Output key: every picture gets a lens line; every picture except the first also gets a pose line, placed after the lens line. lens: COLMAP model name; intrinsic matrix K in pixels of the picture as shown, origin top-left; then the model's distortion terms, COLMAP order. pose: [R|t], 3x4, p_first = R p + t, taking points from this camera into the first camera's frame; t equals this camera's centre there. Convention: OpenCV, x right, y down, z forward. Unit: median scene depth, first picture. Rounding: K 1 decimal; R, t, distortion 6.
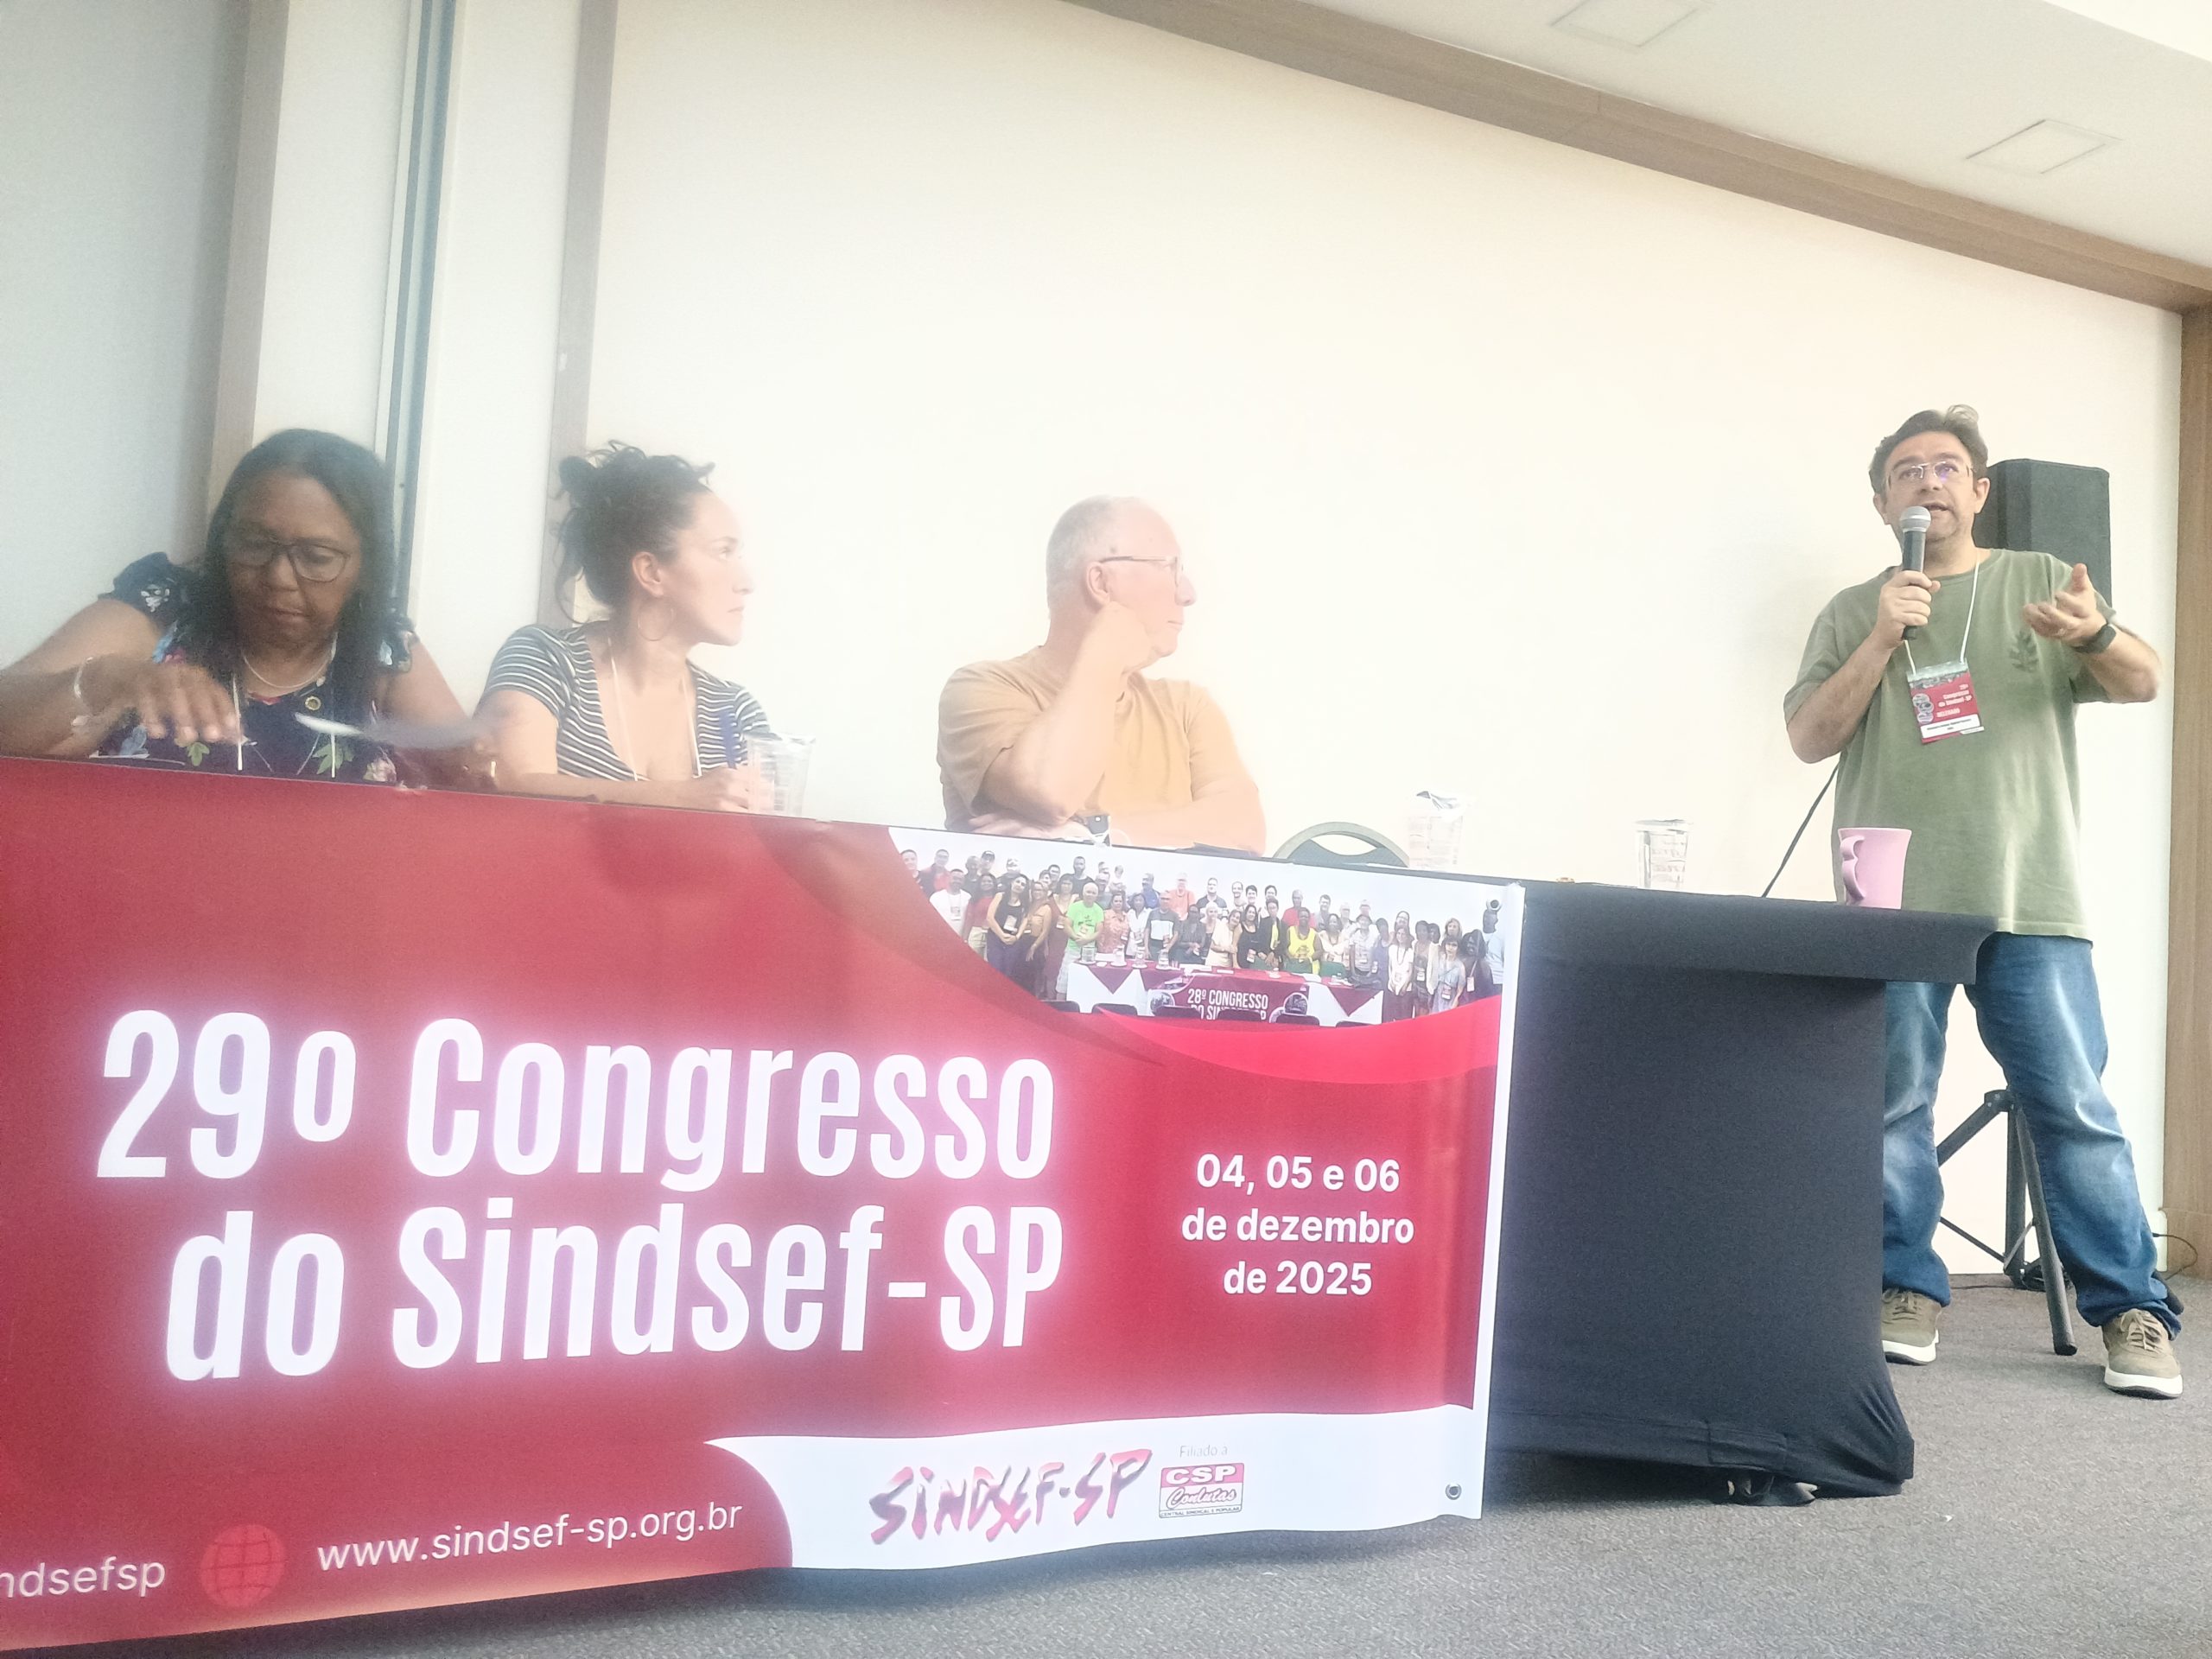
lens RADIAL K [[1820.4, 0, 1099.5], [0, 1820.4, 934.2], [0, 0, 1]] dist [0.008888, 0.004160]
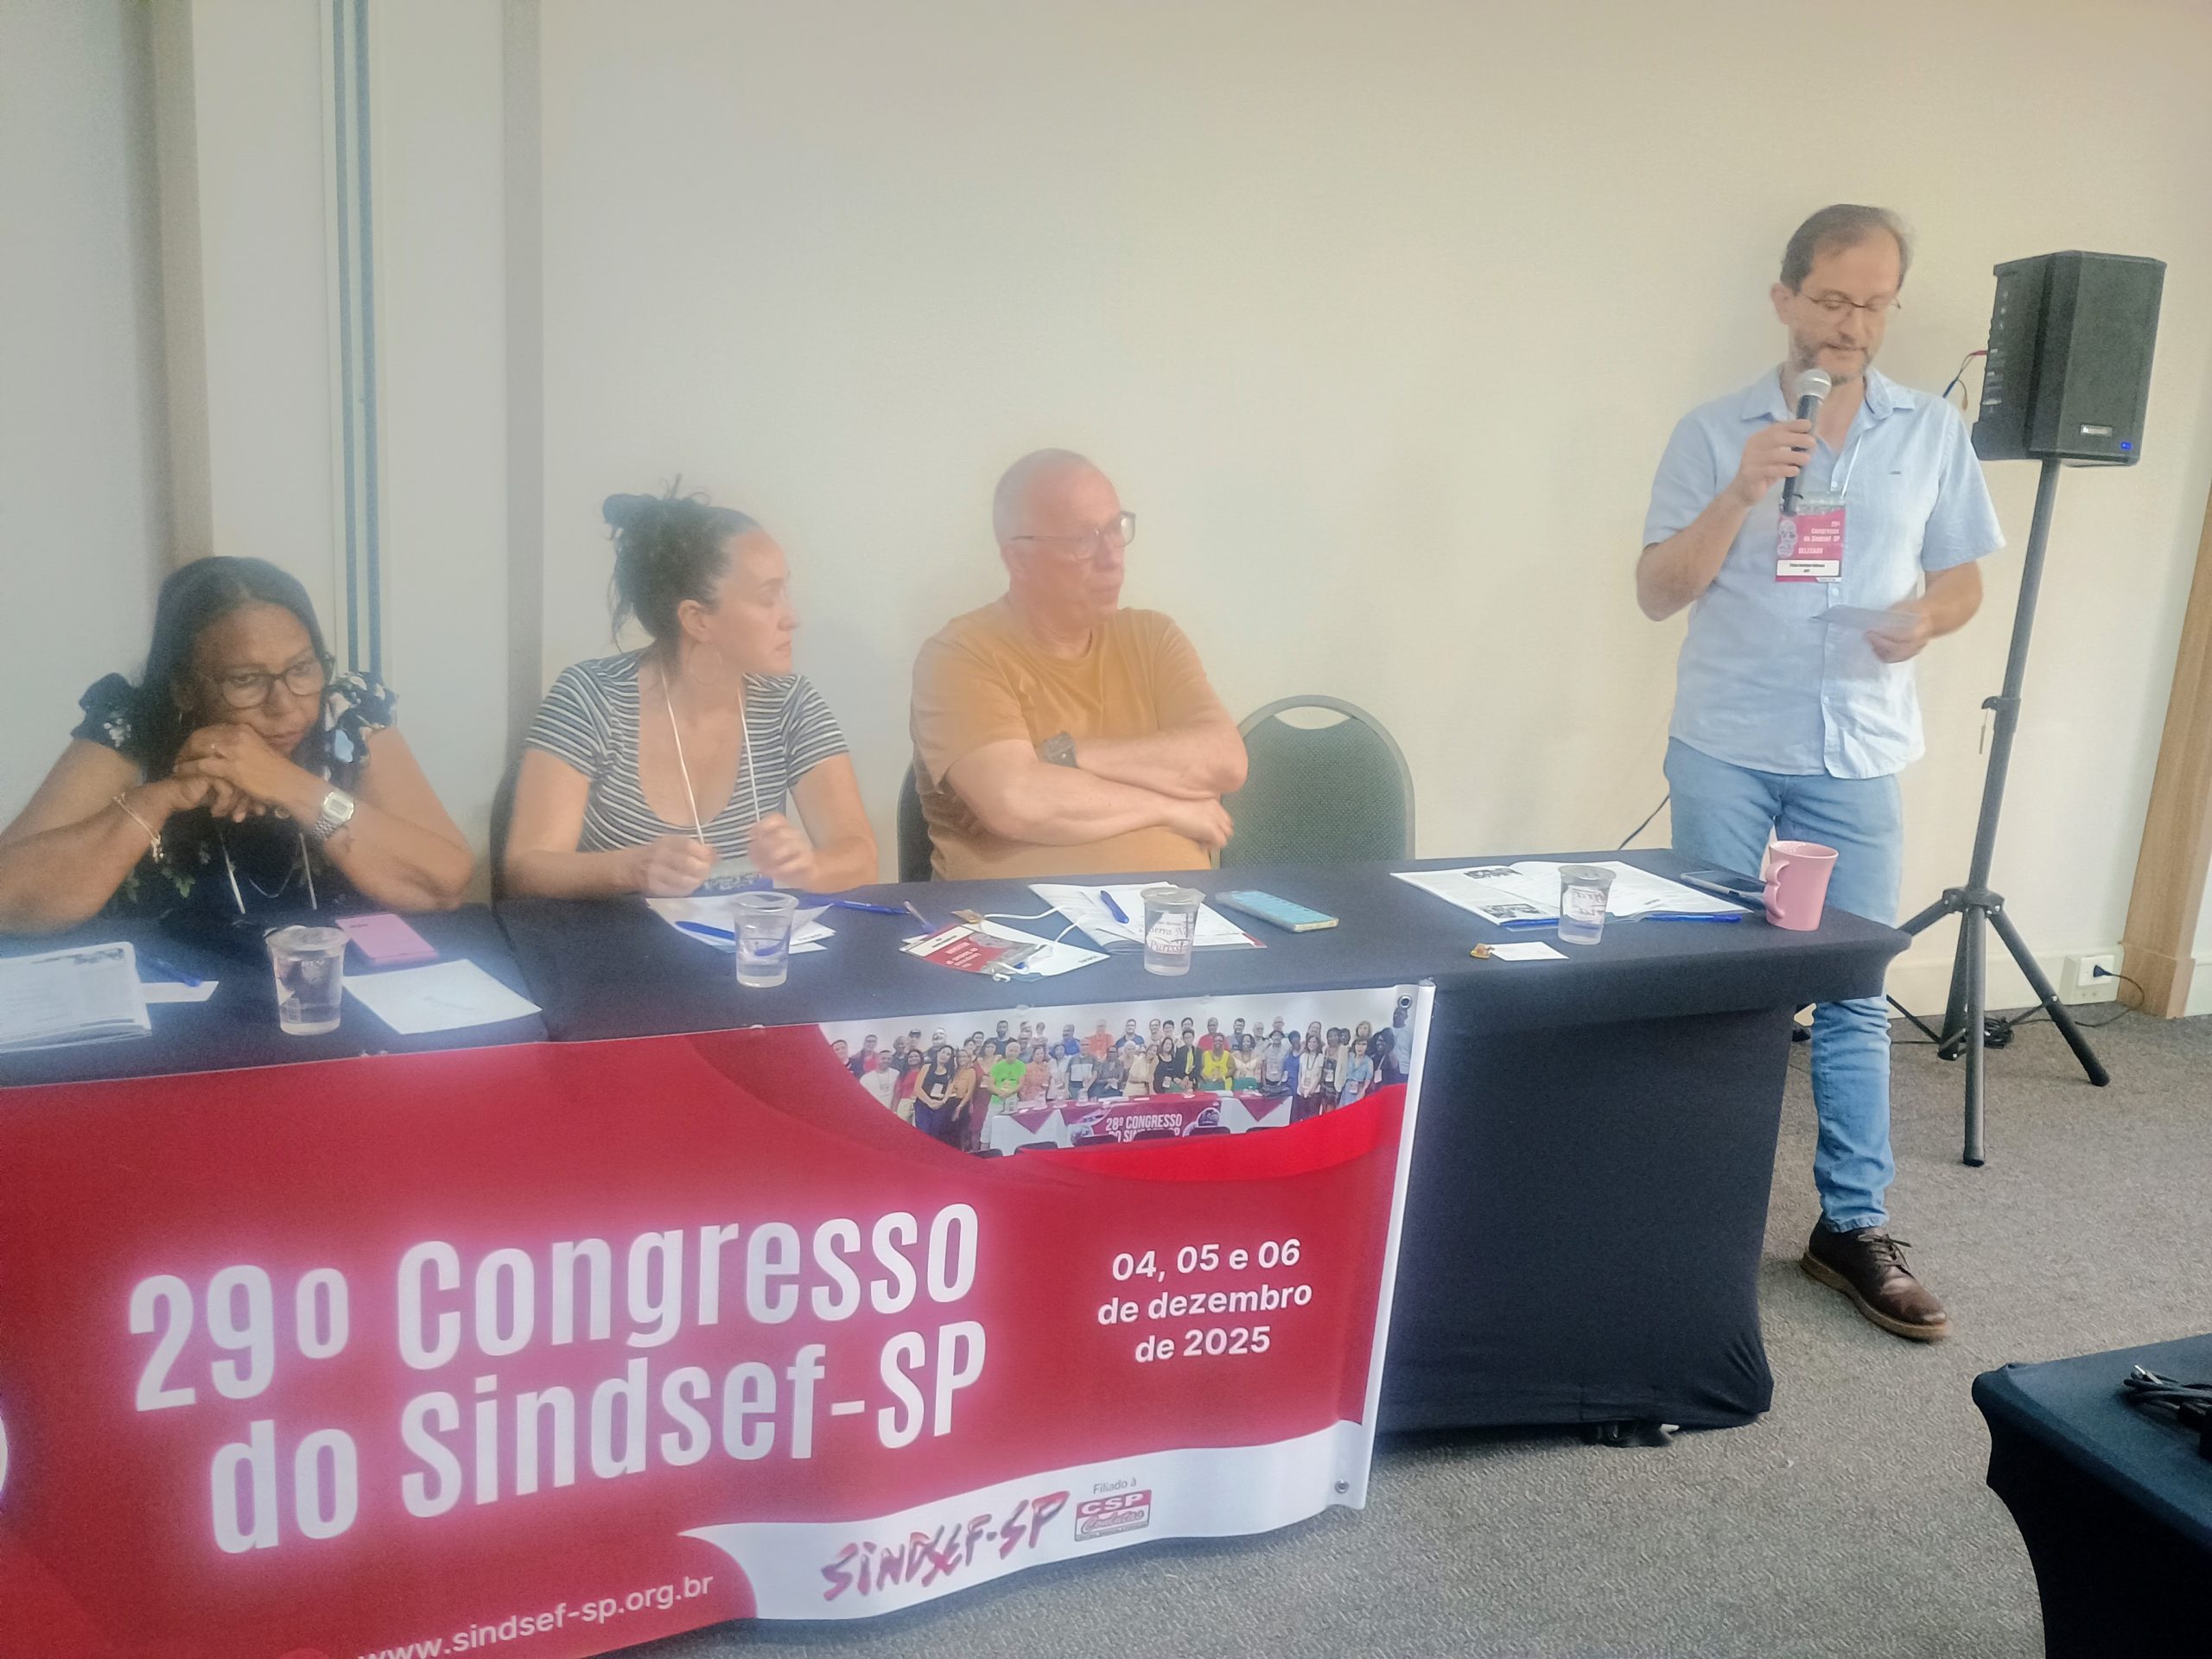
lens RADIAL K [[1841.7, 0, 1106.0], [0, 1841.7, 829.5], [0, 0, 1]] dist [0.006075, -0.007570]
pose [[0.999489, 0.018036, -0.026400, 0.077490], [-0.009844, 0.959183, 0.282616, -0.463048], [0.030420, -0.282211, 0.958870, -0.004931]]
